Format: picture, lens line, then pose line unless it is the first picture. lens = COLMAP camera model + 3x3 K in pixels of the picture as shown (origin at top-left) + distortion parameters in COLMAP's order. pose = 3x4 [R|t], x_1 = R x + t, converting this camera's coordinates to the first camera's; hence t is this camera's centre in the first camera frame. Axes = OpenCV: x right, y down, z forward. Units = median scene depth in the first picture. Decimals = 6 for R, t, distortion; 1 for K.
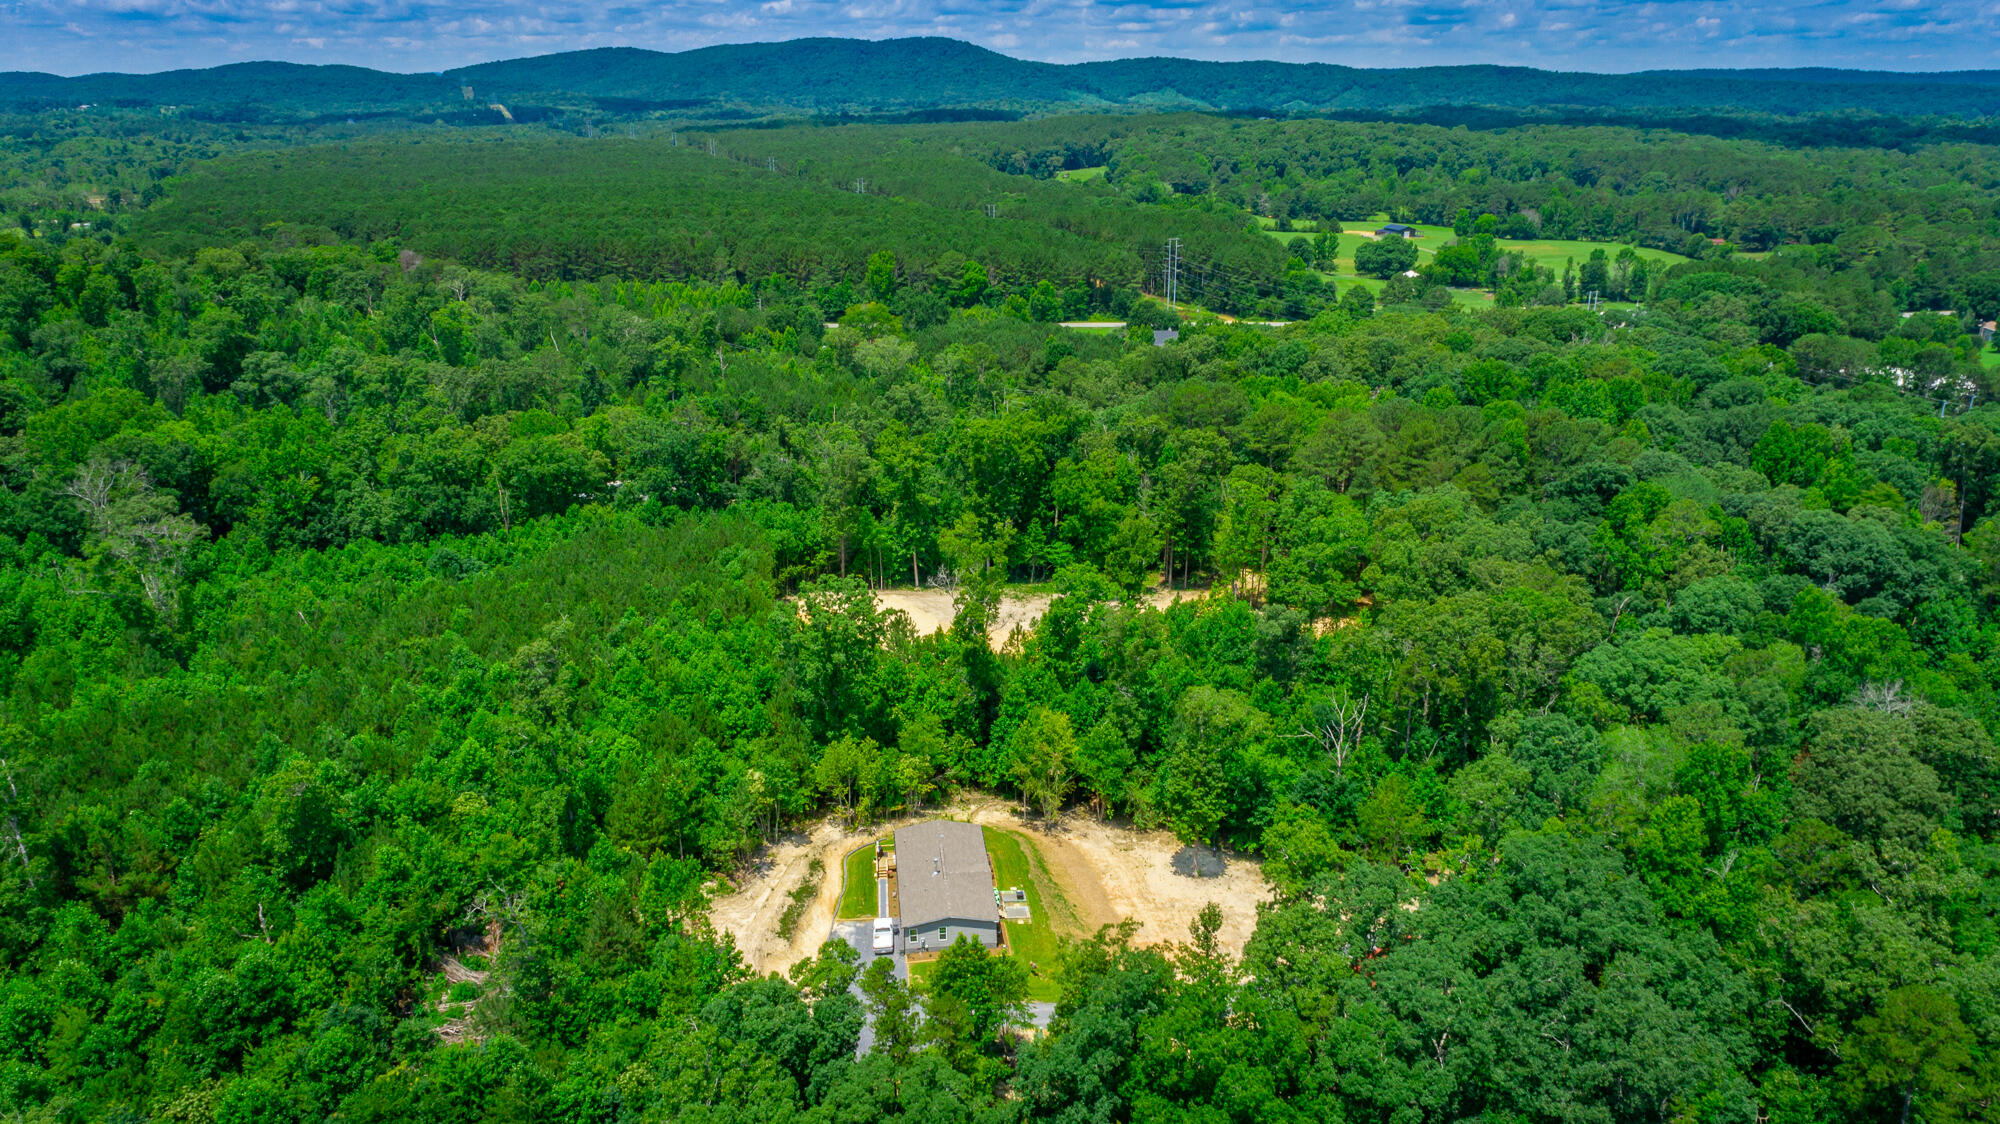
lens RADIAL K [[1368.5, 0, 1000.0], [0, 1368.5, 562.0], [0, 0, 1]] dist [-0.005965, 0.000513]
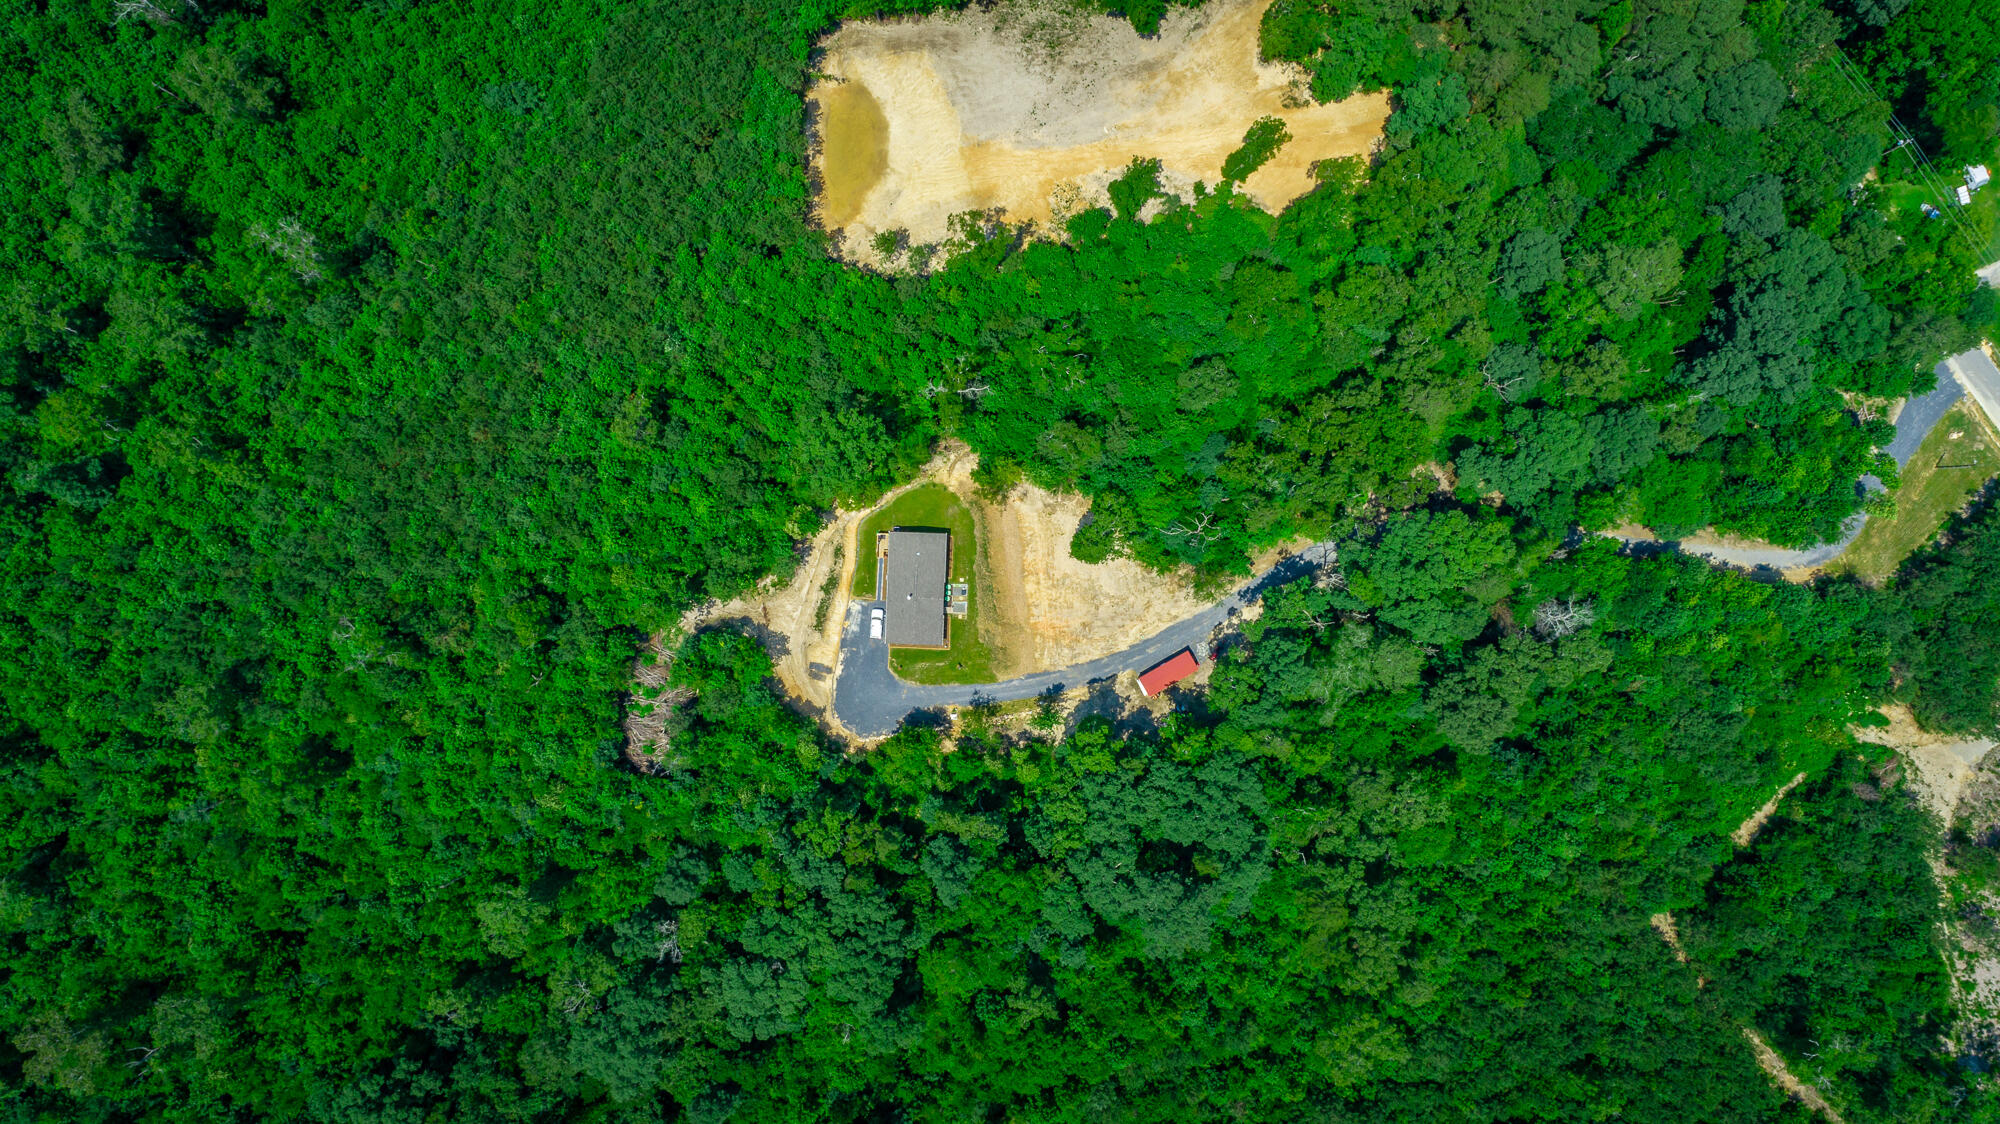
lens RADIAL K [[1368.5, 0, 1000.0], [0, 1368.5, 562.0], [0, 0, 1]] dist [-0.005965, 0.000513]
pose [[0.988929, 0.147725, -0.014032, 0.073961], [-0.034240, 0.319180, 0.947075, -1.288135], [0.144386, -0.936110, 0.320704, 0.517905]]
